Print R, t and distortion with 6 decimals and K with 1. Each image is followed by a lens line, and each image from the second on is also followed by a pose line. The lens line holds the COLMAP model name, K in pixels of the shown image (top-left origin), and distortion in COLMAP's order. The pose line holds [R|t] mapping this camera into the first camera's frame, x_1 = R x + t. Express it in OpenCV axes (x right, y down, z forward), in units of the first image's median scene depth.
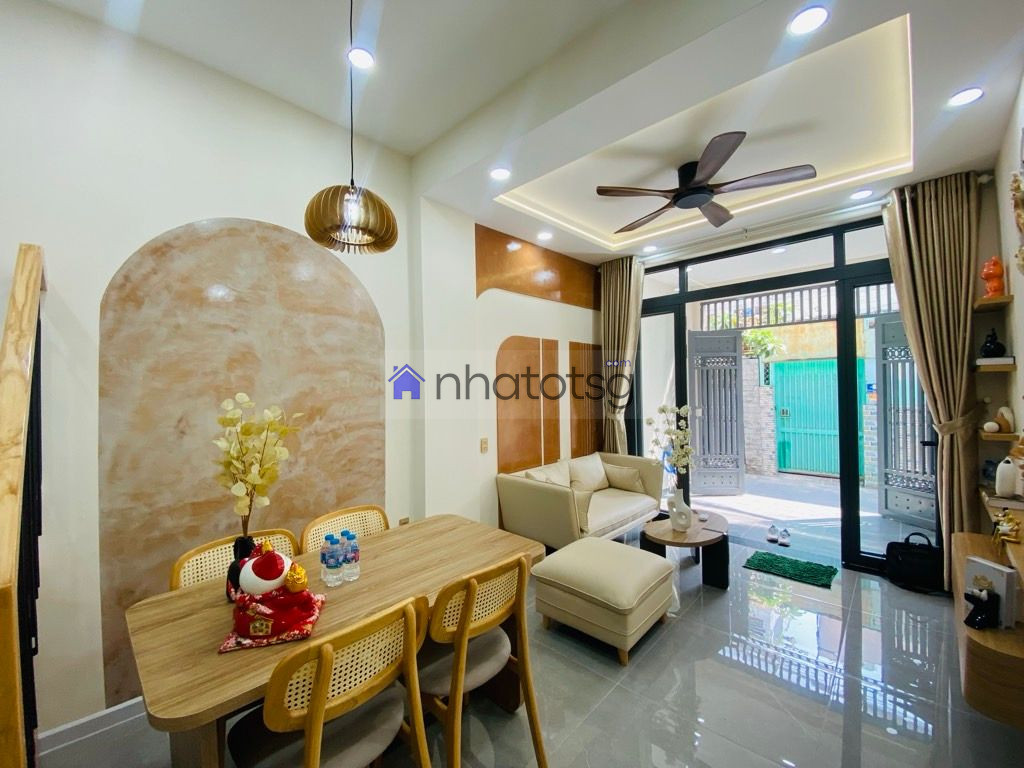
lens RADIAL K [[411.4, 0, 512.0], [0, 411.4, 384.0], [0, 0, 1]] dist [0.011655, -0.017046]
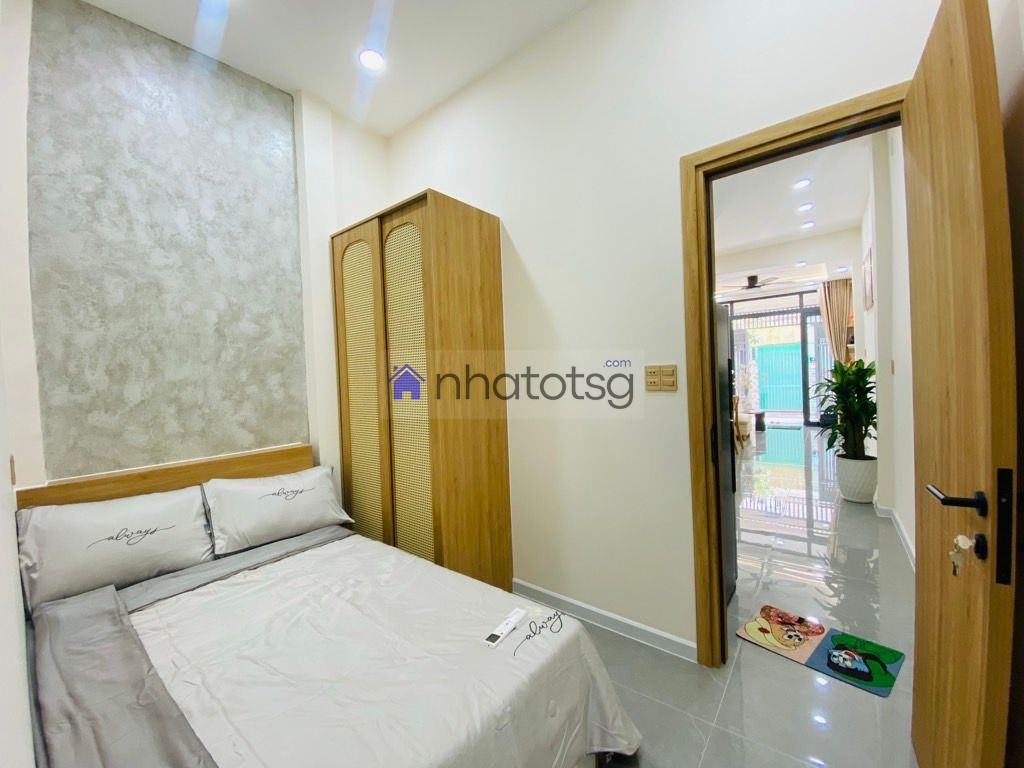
lens RADIAL K [[411.4, 0, 512.0], [0, 411.4, 384.0], [0, 0, 1]] dist [0.011655, -0.017046]
pose [[0.994993, -0.028614, 0.095757, -1.196069], [0.025980, 0.999252, 0.028647, 0.057424], [-0.096505, -0.026015, 0.994992, -1.323741]]
